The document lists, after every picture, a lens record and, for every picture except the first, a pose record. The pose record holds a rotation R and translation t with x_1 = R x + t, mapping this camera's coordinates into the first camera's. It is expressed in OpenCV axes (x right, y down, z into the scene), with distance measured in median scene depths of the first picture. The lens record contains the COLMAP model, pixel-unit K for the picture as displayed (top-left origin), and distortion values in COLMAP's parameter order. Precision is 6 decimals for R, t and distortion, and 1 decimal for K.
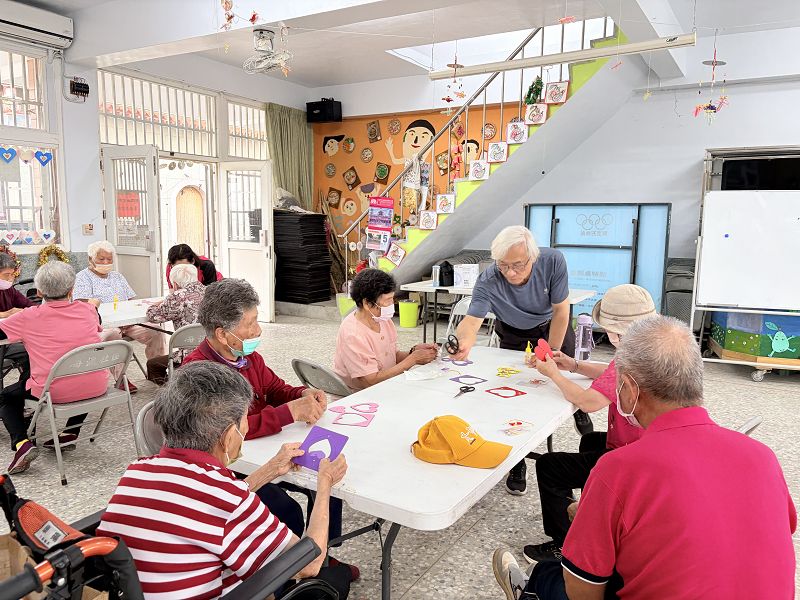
lens RADIAL K [[607.6, 0, 406.7], [0, 607.6, 297.5], [0, 0, 1]] dist [0.038290, -0.040750]
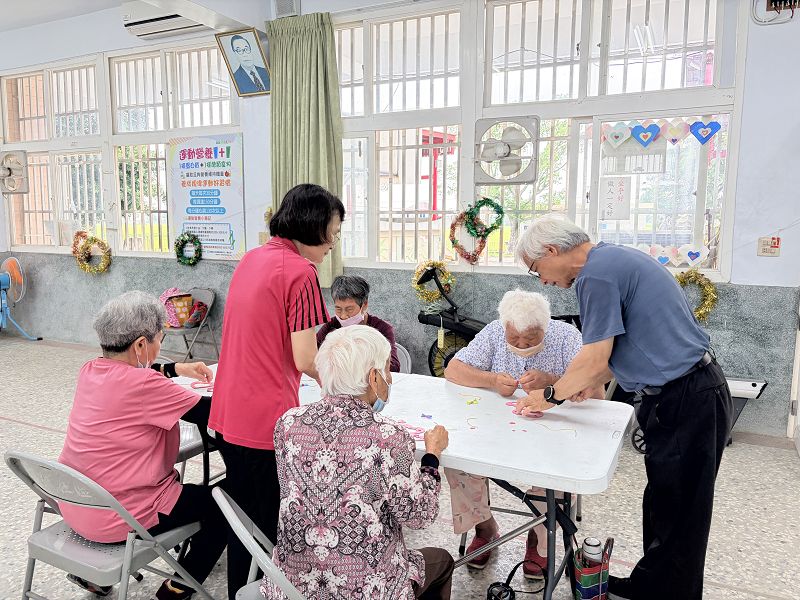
lens RADIAL K [[607.6, 0, 394.3], [0, 607.6, 298.9], [0, 0, 1]] dist [0.038290, -0.040750]
pose [[0.086456, 0.115407, -0.989549, 0.017514], [-0.129926, 0.986091, 0.103652, -0.069673], [0.987747, 0.119606, 0.100248, 0.547959]]
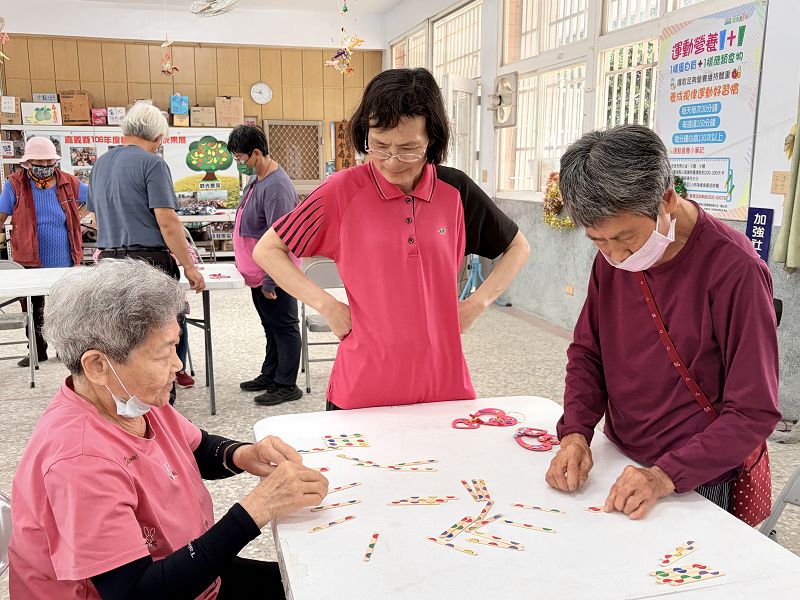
lens RADIAL K [[758.2, 0, 398.1], [0, 758.2, 306.4], [0, 0, 1]] dist [0.012045, 0.000000]
pose [[-0.676974, 0.124823, -0.725345, -0.169327], [-0.099522, 0.960938, 0.258251, -0.072434], [0.729247, 0.247017, -0.638108, 0.621197]]
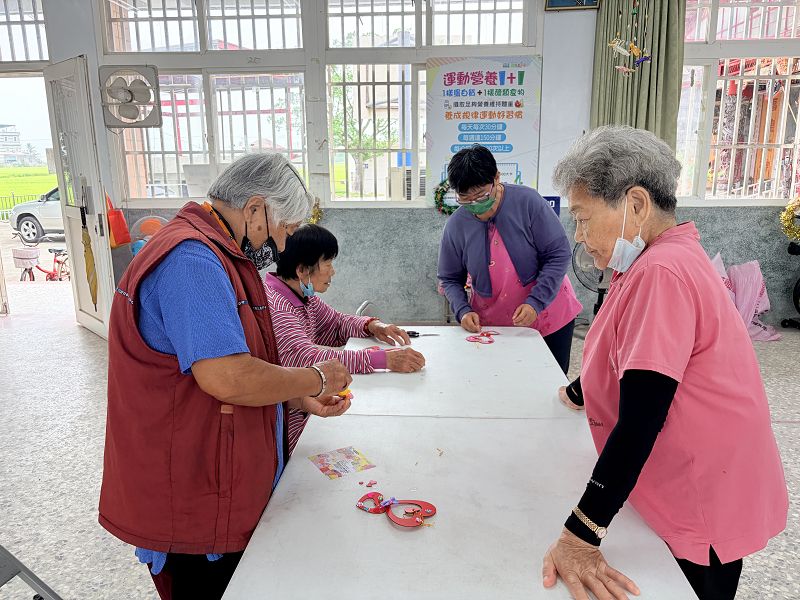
lens RADIAL K [[607.6, 0, 417.2], [0, 607.6, 296.4], [0, 0, 1]] dist [0.038290, -0.040750]
pose [[0.461167, 0.173951, -0.870095, -0.220990], [-0.098552, 0.984570, 0.144603, 0.000873], [0.881823, 0.019063, 0.471194, 0.001782]]
